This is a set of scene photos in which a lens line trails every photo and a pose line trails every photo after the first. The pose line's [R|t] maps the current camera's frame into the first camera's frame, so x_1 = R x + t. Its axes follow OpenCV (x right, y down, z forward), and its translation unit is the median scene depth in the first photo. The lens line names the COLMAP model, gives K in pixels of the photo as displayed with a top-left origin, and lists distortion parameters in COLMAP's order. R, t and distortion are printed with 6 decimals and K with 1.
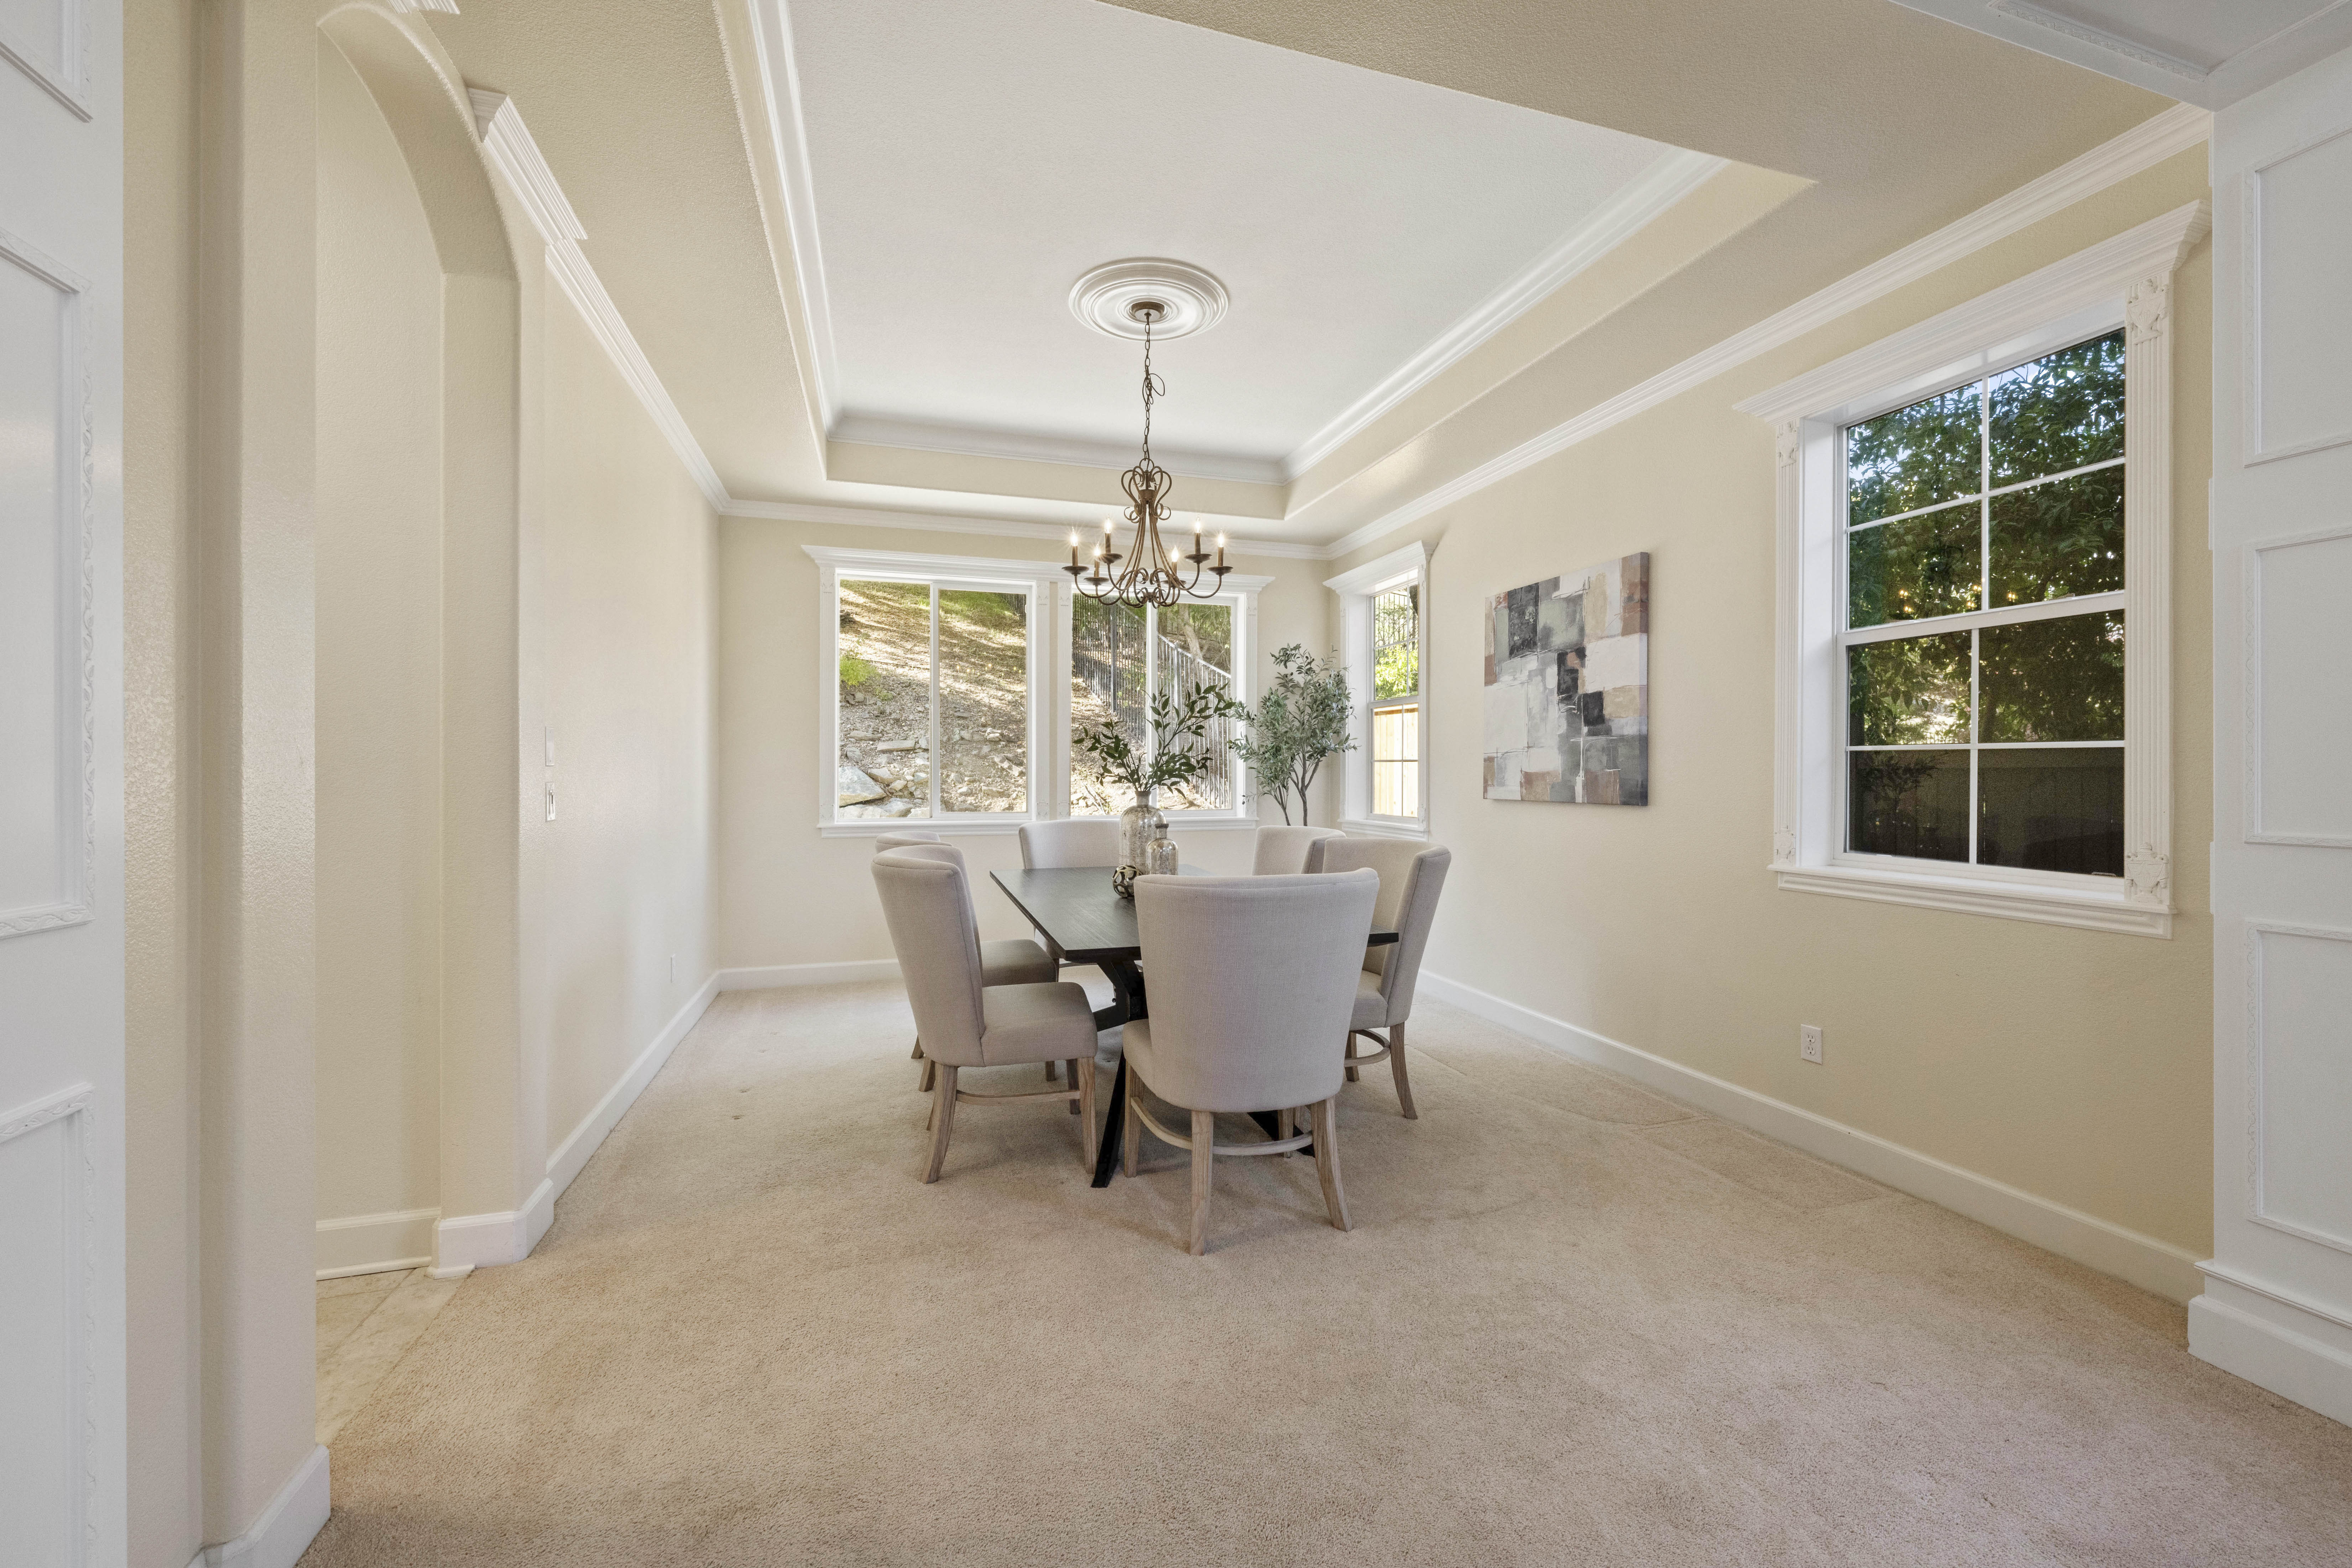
lens RADIAL K [[929.0, 0, 1179.4], [0, 929.0, 775.7], [0, 0, 1]] dist [-0.006288, -0.000202]
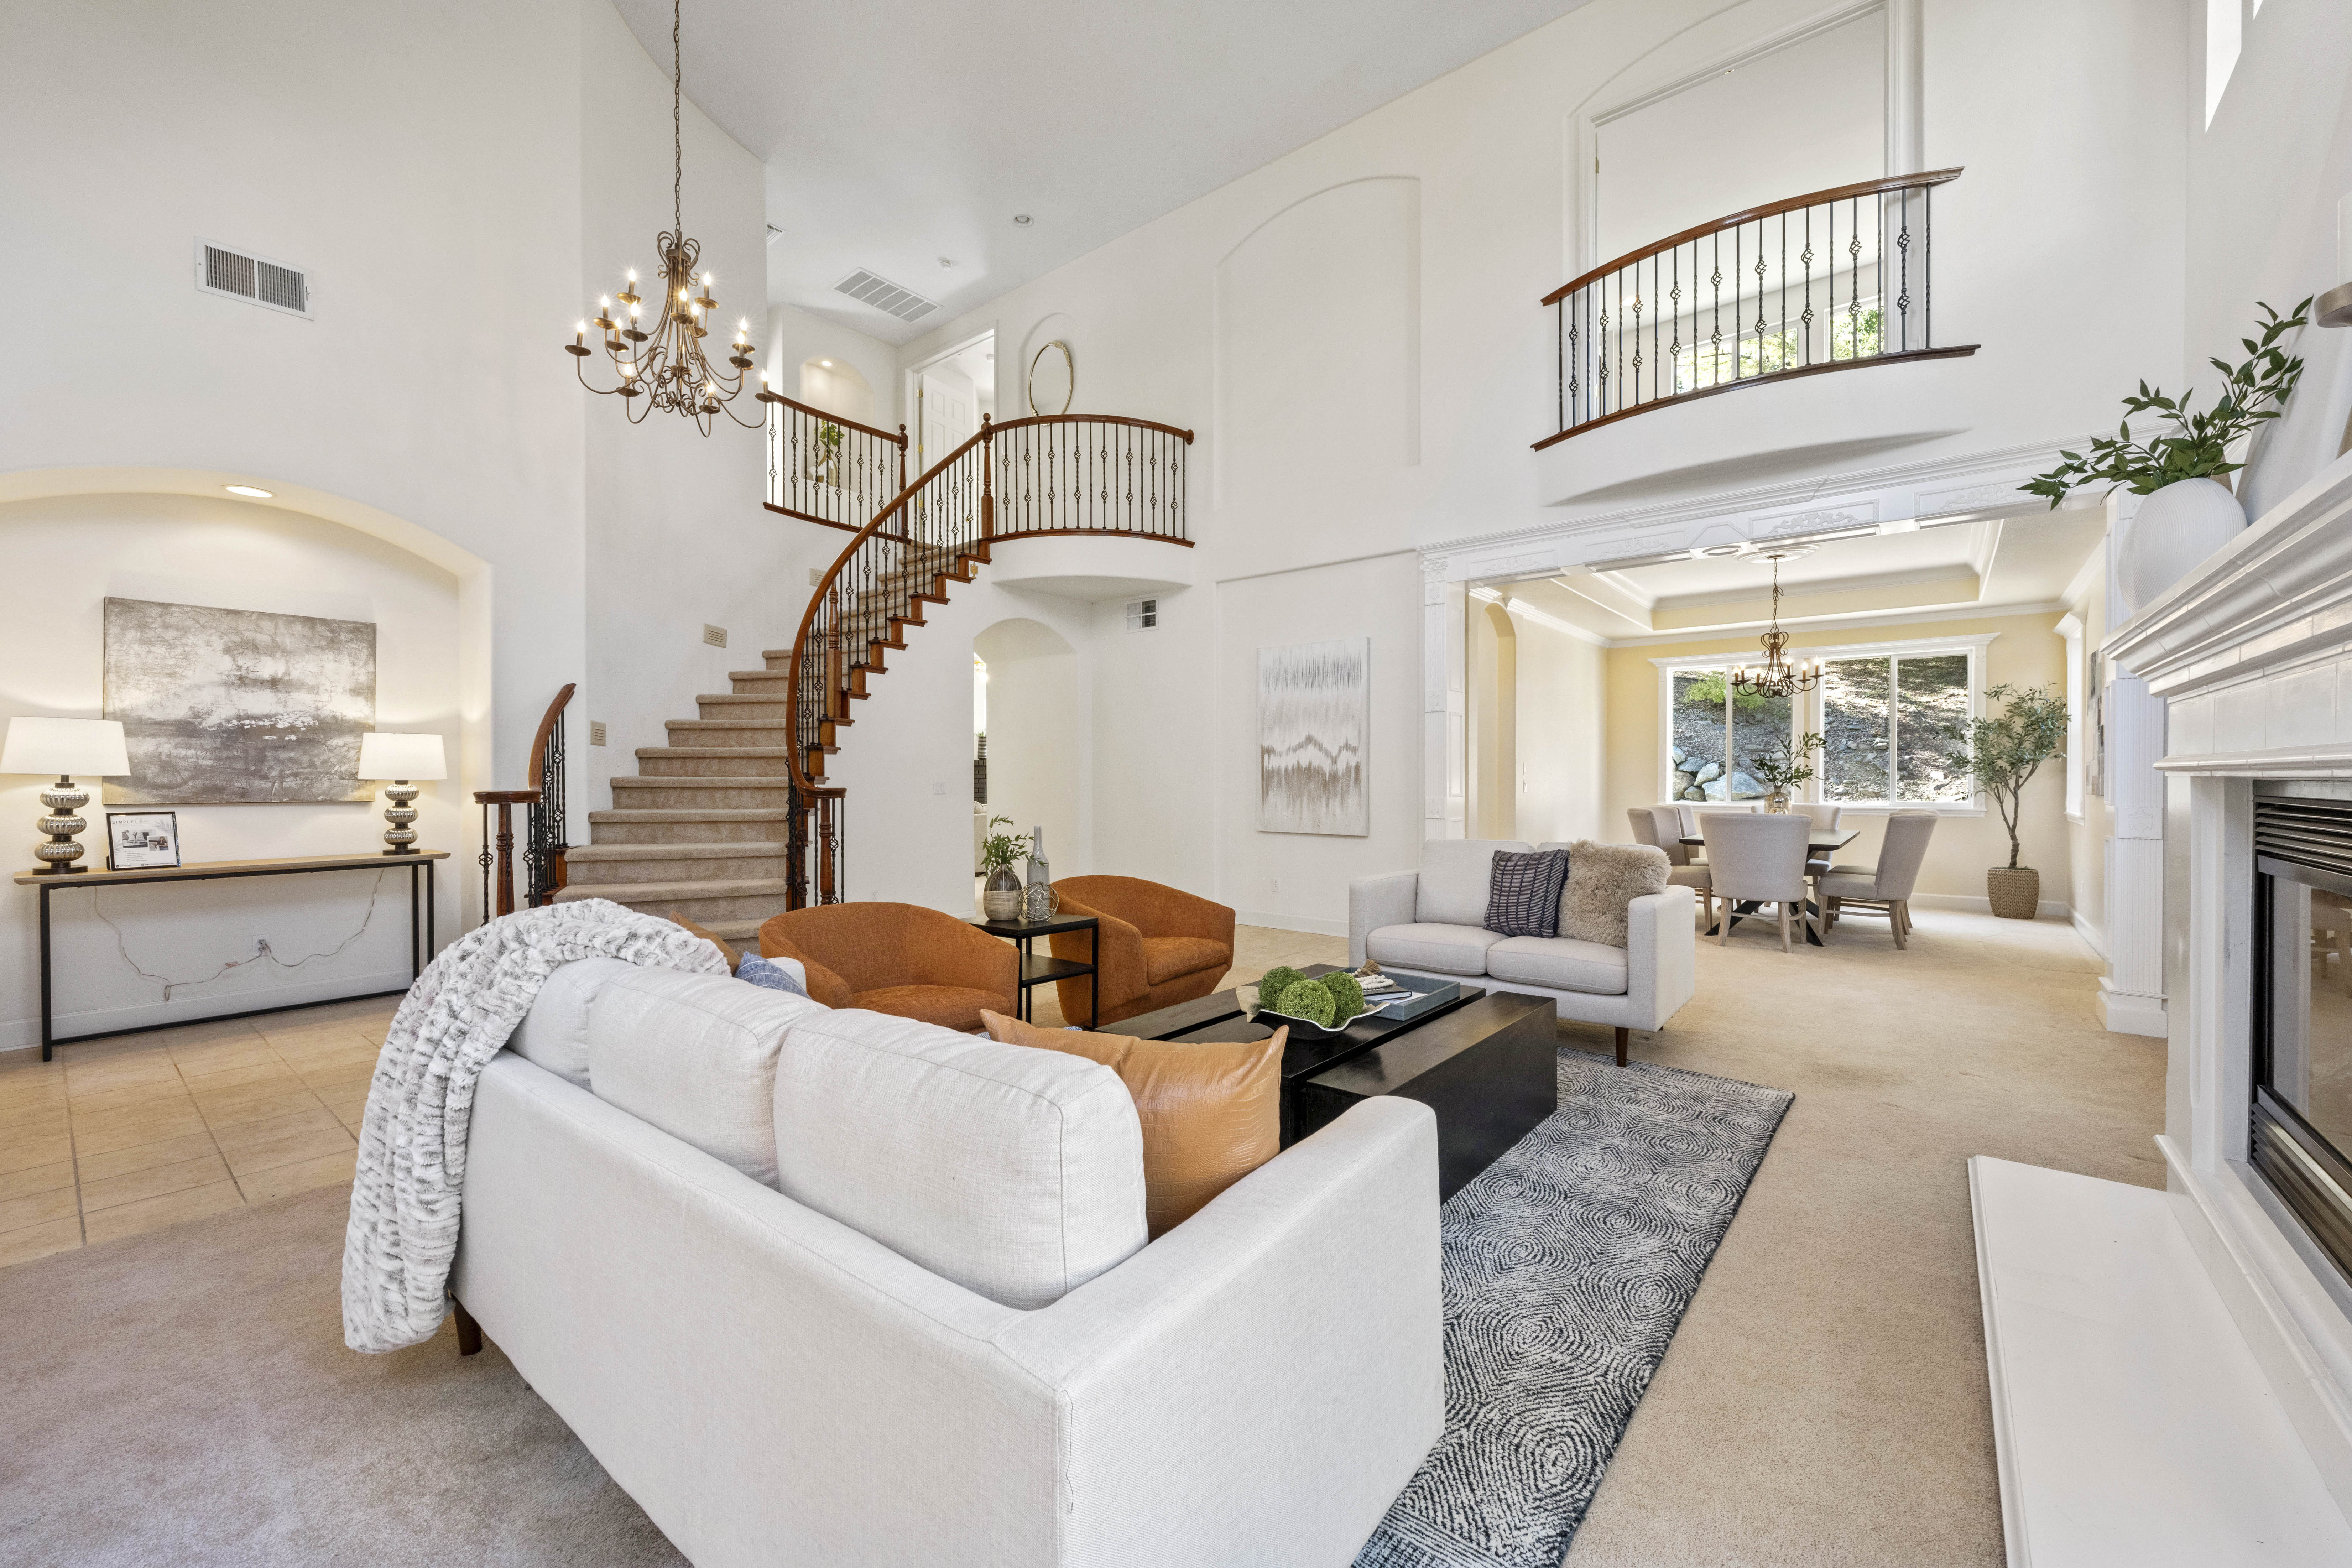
lens RADIAL K [[929.0, 0, 1189.3], [0, 929.0, 781.3], [0, 0, 1]] dist [-0.006288, -0.000202]
pose [[0.555789, 0.005971, -0.831302, 0.479146], [-0.003443, 0.999982, 0.004881, 0.000527], [0.831316, 0.000149, 0.555799, -0.623085]]
